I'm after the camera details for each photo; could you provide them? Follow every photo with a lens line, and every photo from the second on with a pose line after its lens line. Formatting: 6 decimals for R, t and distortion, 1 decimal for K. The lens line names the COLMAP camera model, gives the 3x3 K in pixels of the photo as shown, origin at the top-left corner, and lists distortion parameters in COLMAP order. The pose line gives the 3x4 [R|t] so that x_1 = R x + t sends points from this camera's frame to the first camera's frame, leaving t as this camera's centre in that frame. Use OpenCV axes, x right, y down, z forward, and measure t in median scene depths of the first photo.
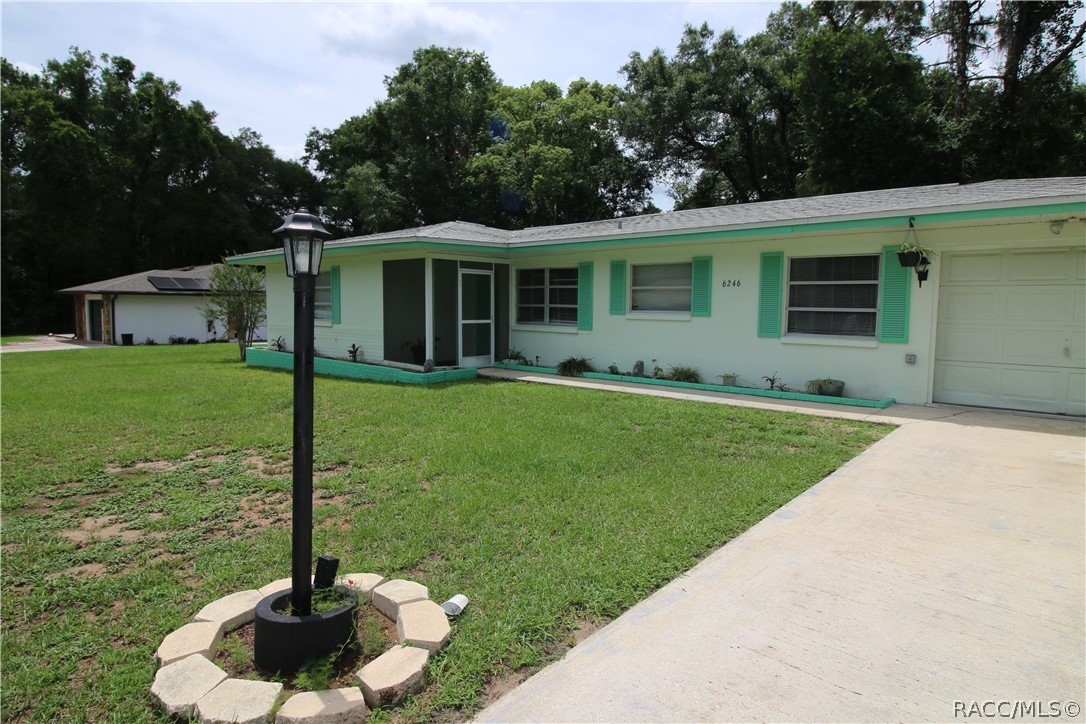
lens RADIAL K [[605.2, 0, 538.6], [0, 605.2, 351.0], [0, 0, 1]] dist [0.010002, -0.014564]
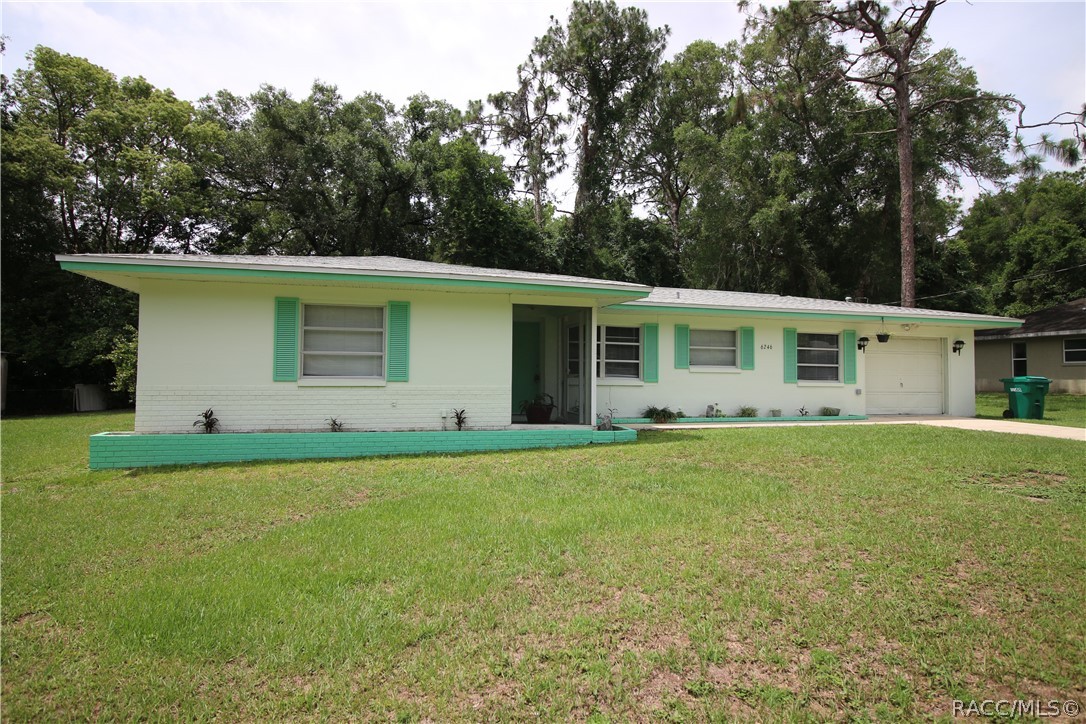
lens RADIAL K [[605.2, 0, 548.9], [0, 605.2, 356.2], [0, 0, 1]] dist [0.010002, -0.014564]
pose [[0.531463, 0.023710, 0.846750, -1.043573], [0.060243, 0.996019, -0.065701, -0.021919], [-0.844937, 0.085929, 0.527919, 0.588532]]
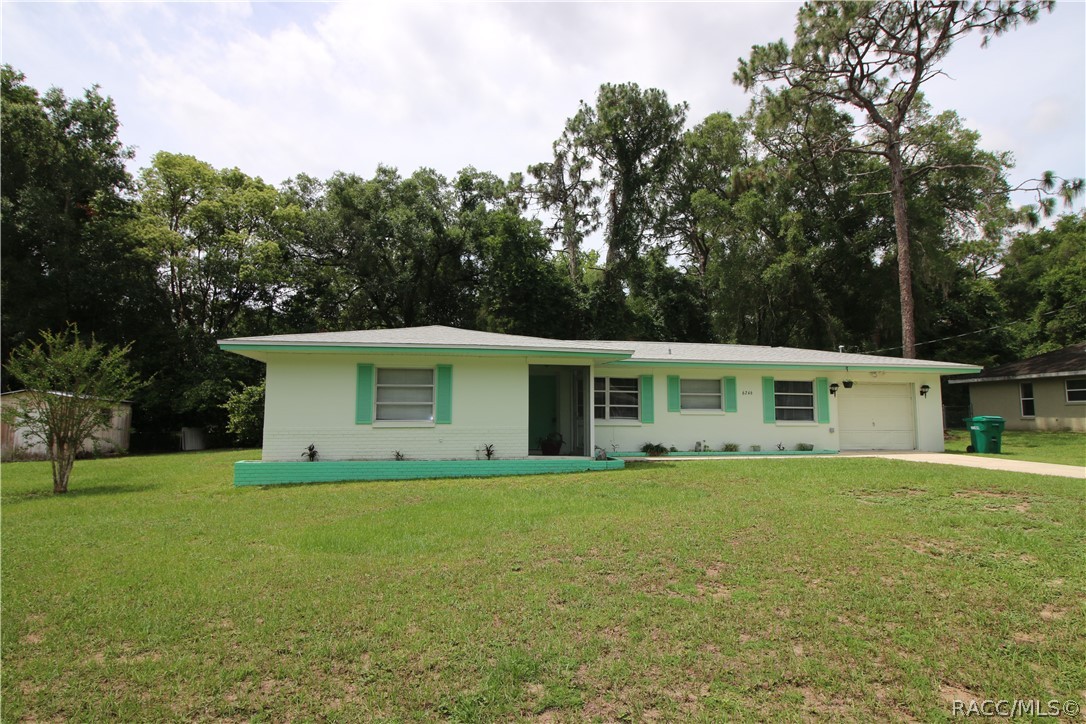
lens RADIAL K [[605.2, 0, 546.5], [0, 605.2, 363.3], [0, 0, 1]] dist [0.010002, -0.014564]
pose [[0.605388, 0.062549, 0.793469, -1.245367], [0.063747, 0.989894, -0.126670, -0.010150], [-0.793373, 0.127266, 0.595283, 0.355749]]
